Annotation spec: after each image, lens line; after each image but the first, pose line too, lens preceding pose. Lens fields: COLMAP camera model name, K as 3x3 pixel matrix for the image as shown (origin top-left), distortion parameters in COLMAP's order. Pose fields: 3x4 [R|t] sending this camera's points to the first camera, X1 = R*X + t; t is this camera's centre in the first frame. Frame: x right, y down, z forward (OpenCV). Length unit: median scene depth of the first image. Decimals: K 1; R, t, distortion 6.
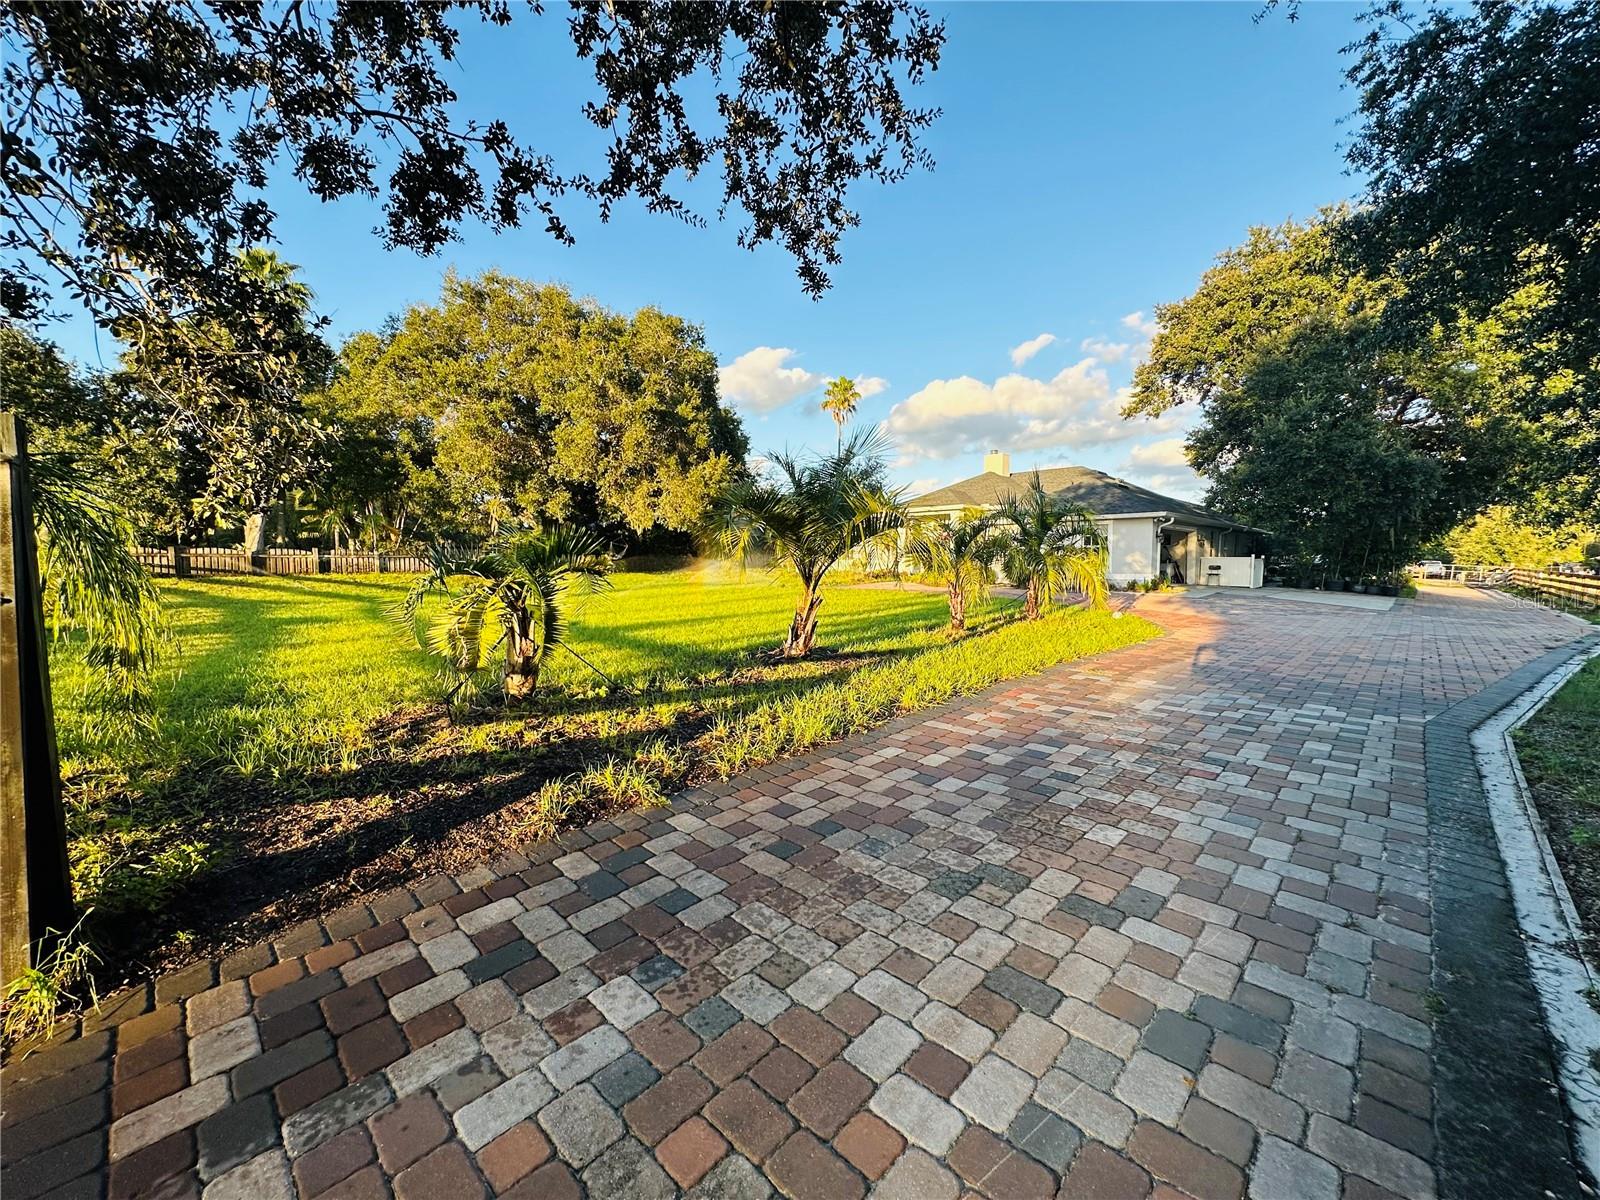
lens RADIAL K [[640.1, 0, 800.0], [0, 640.1, 600.0], [0, 0, 1]] dist [-0.000073, 0.000104]
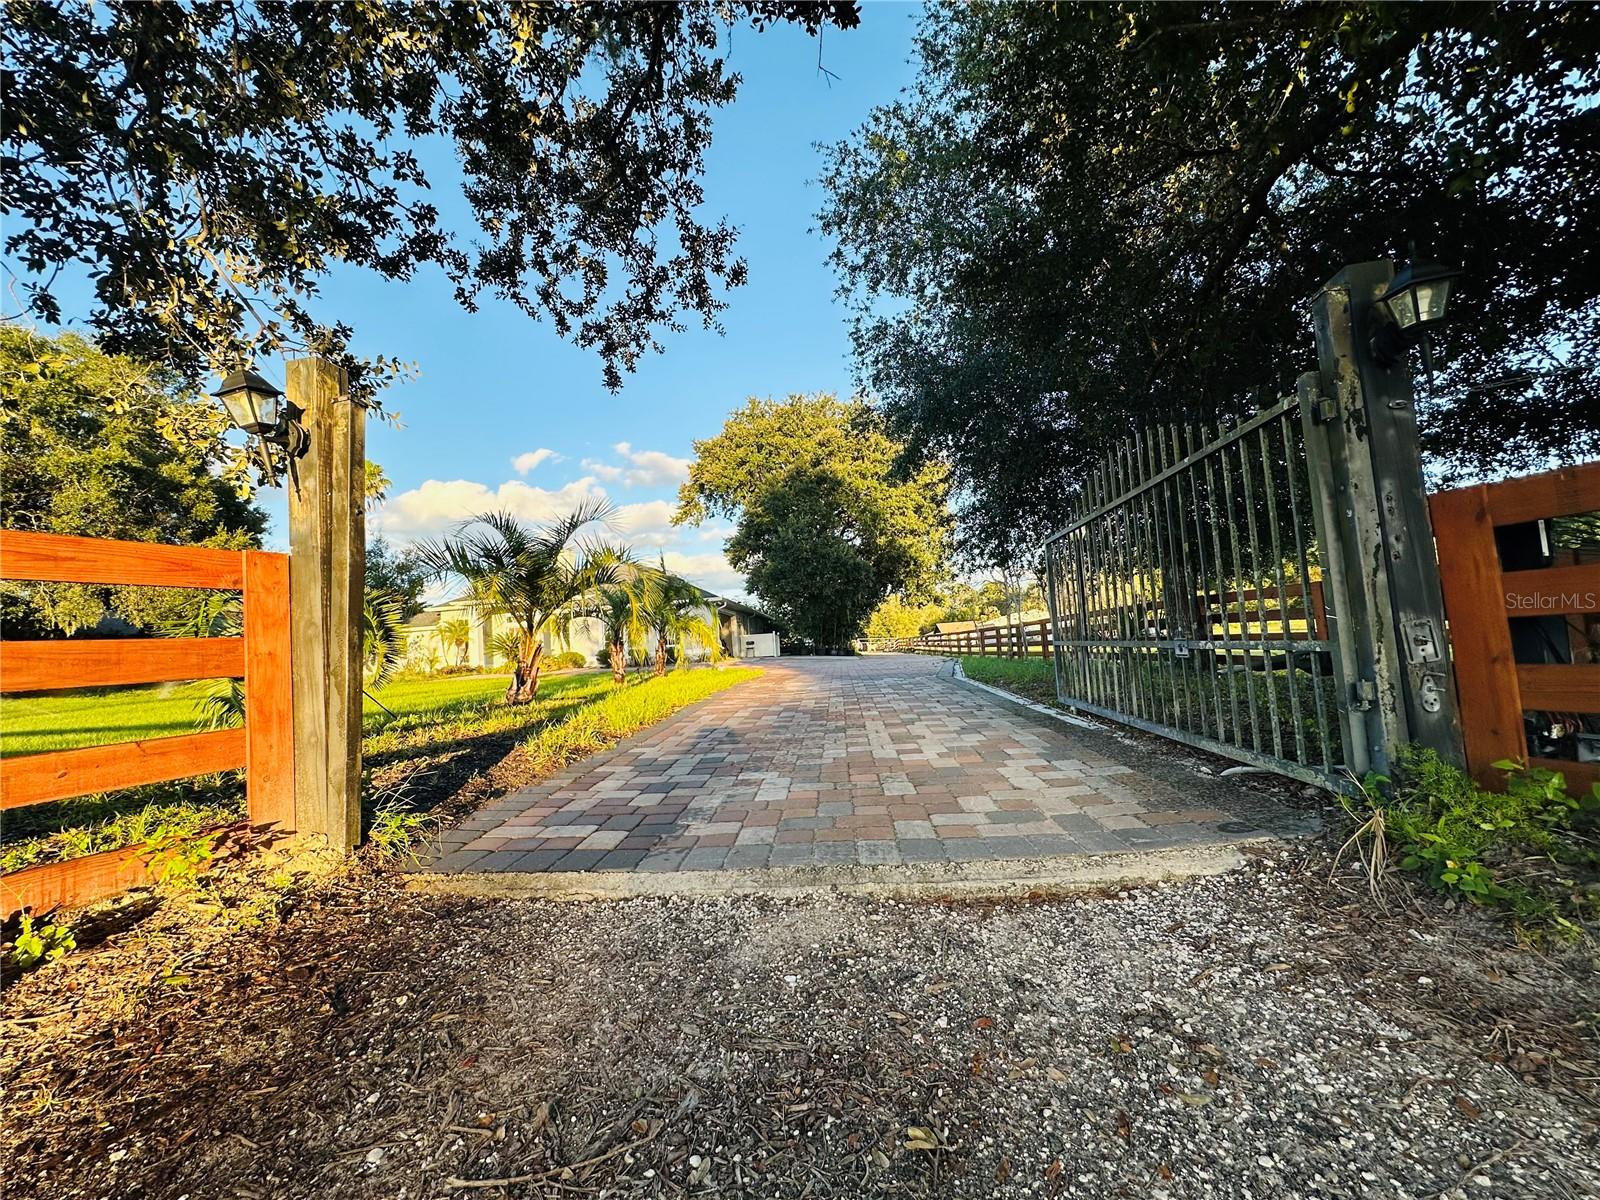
lens RADIAL K [[640.1, 0, 800.0], [0, 640.1, 600.0], [0, 0, 1]] dist [-0.000073, 0.000104]
pose [[0.757927, -0.001820, 0.652337, -0.119421], [0.108439, 0.986434, -0.123240, 0.035239], [-0.643263, 0.164146, 0.747843, -0.038762]]
